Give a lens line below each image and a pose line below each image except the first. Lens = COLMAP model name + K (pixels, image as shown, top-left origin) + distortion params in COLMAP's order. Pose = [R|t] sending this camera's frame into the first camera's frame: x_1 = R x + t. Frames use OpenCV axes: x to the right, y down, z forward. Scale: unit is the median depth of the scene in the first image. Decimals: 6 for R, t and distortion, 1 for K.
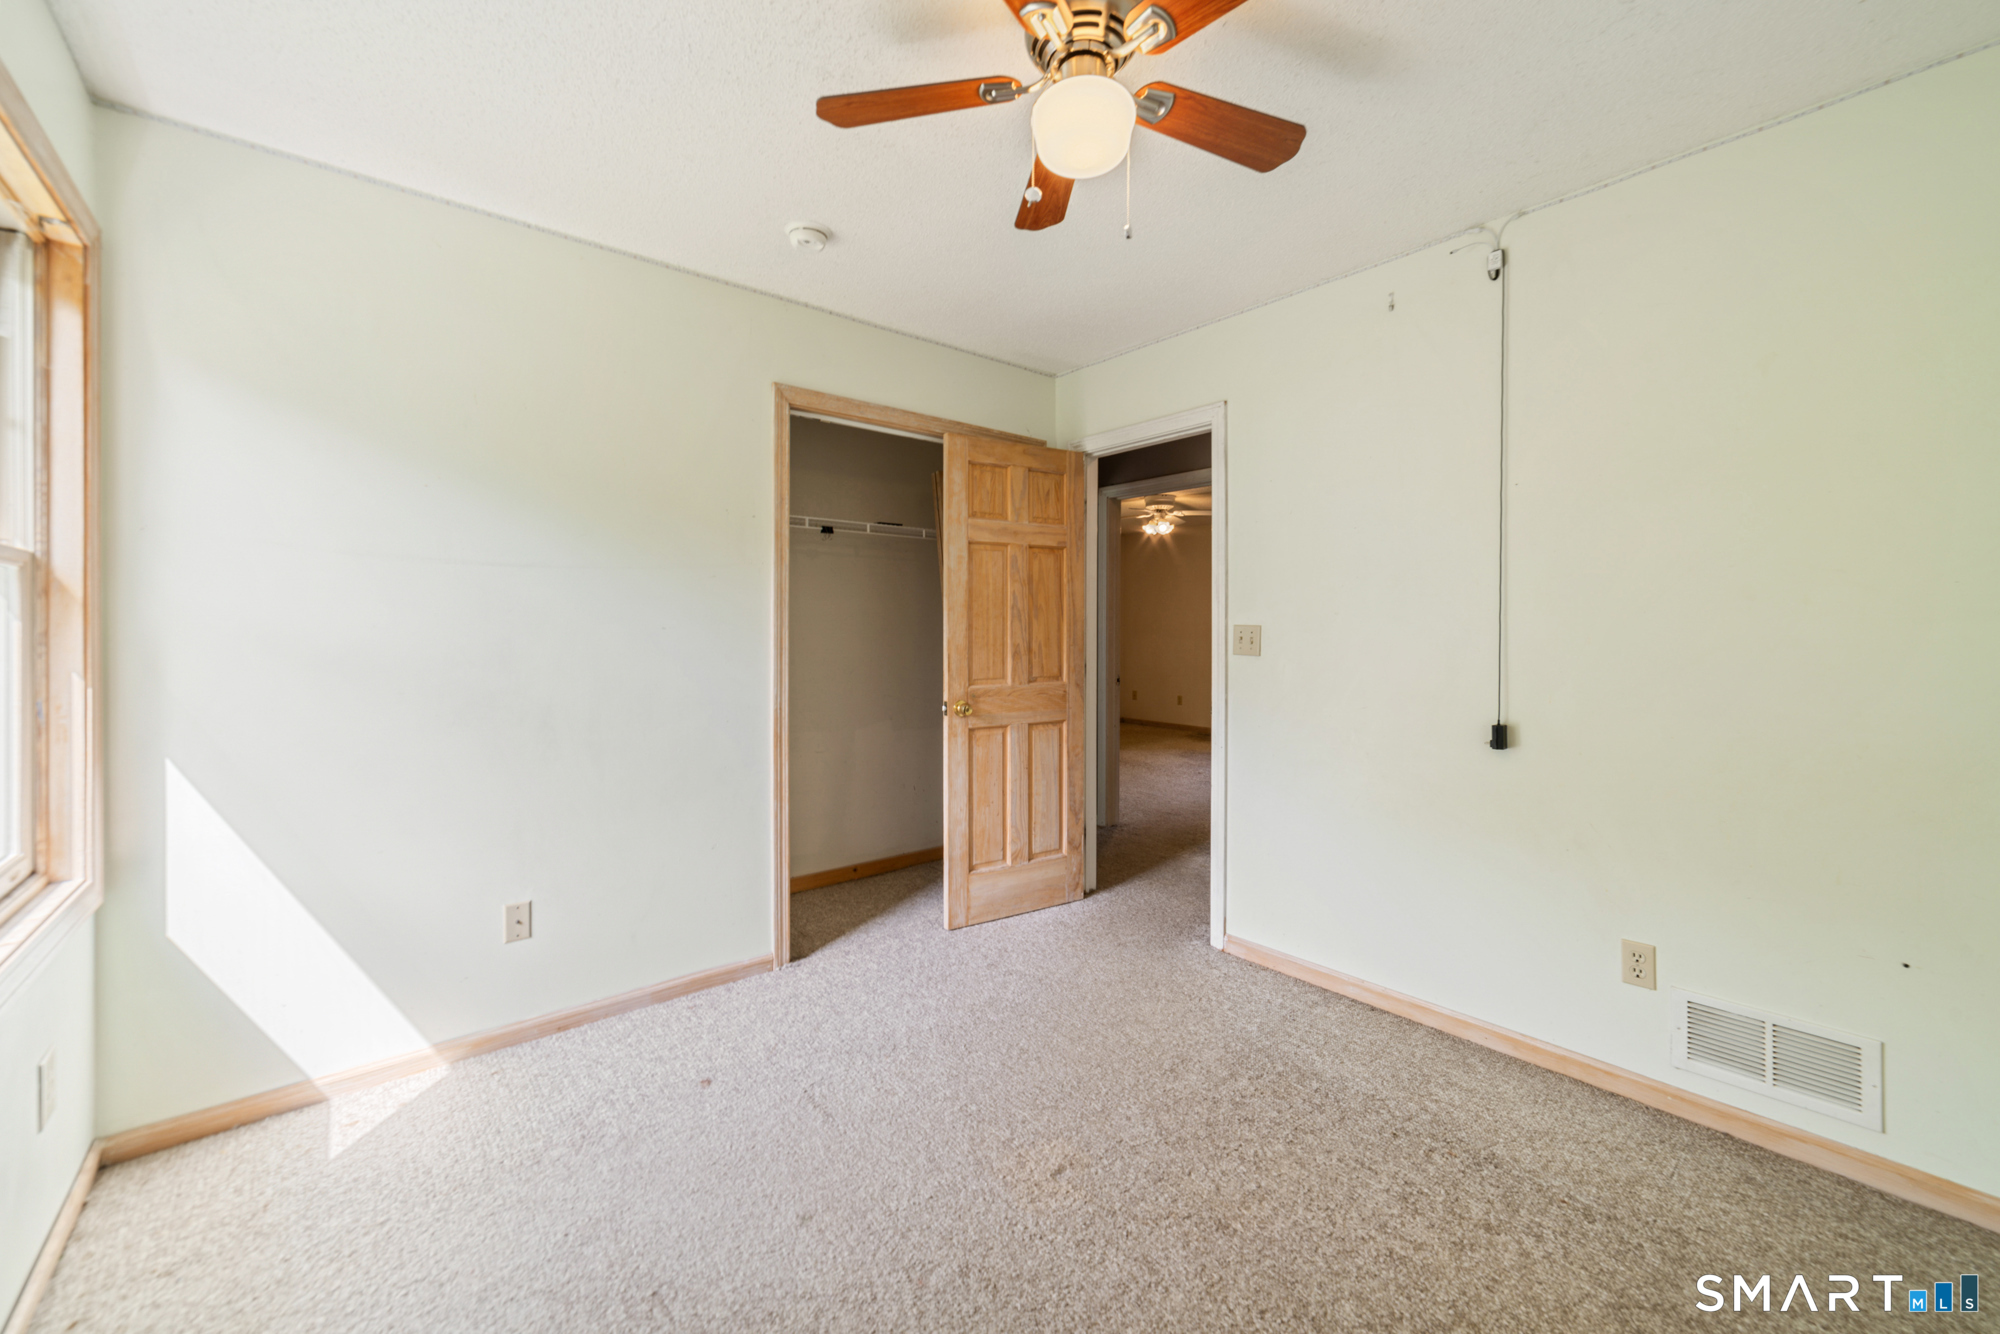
lens RADIAL K [[781.2, 0, 994.7], [0, 781.2, 632.3], [0, 0, 1]] dist [-0.000967, 0.000091]
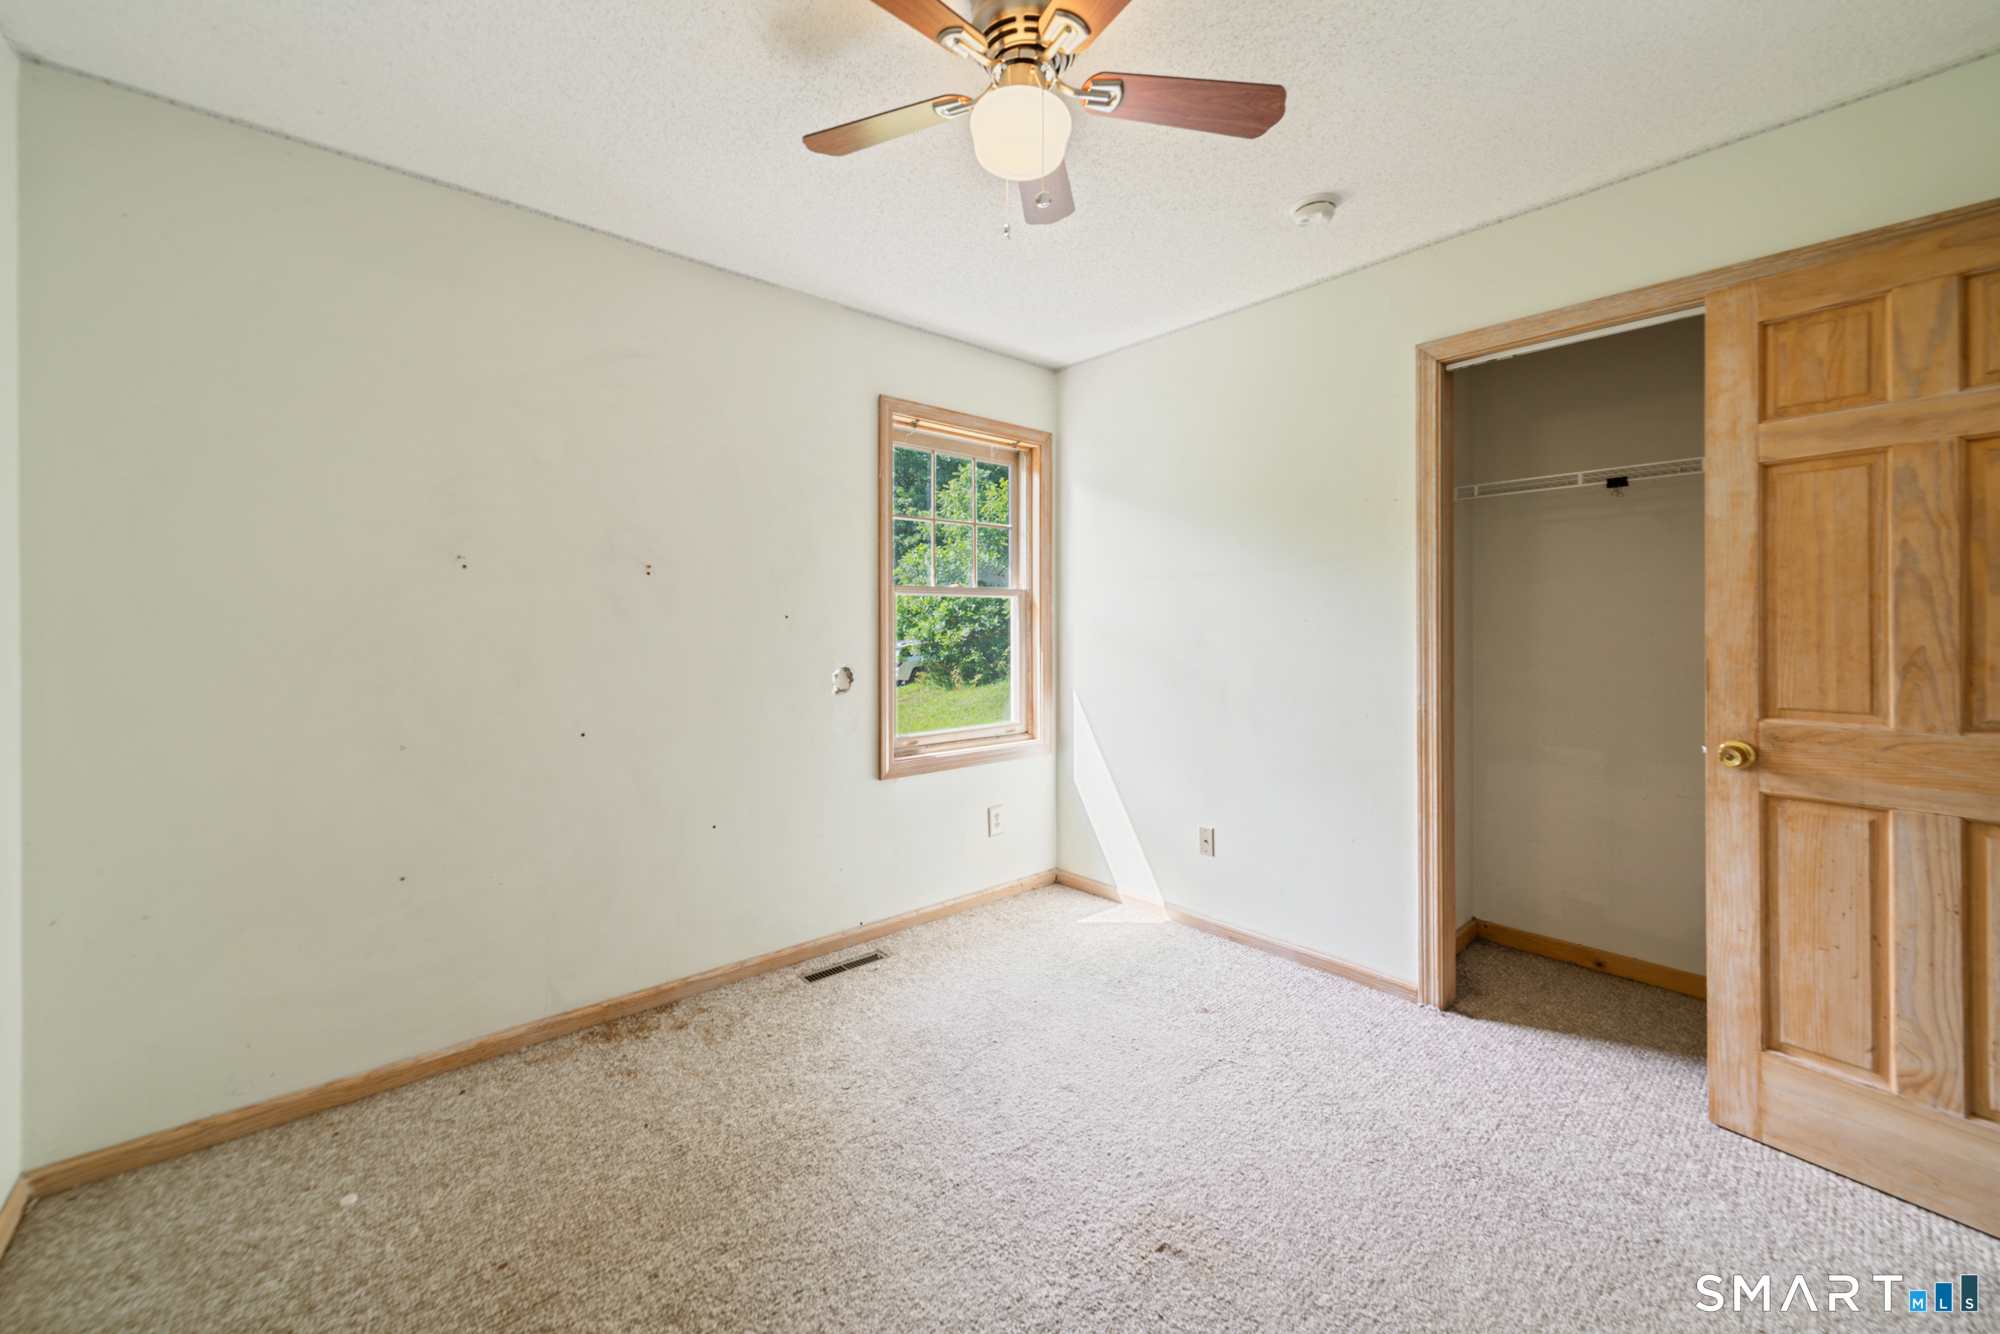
lens RADIAL K [[798.8, 0, 1008.8], [0, 798.8, 618.1], [0, 0, 1]] dist [0.002223, 0.000028]
pose [[0.032524, -0.010208, -0.999419, 0.530461], [-0.000068, 0.999948, -0.010215, 0.001895], [0.999471, 0.000401, 0.032522, 0.433728]]
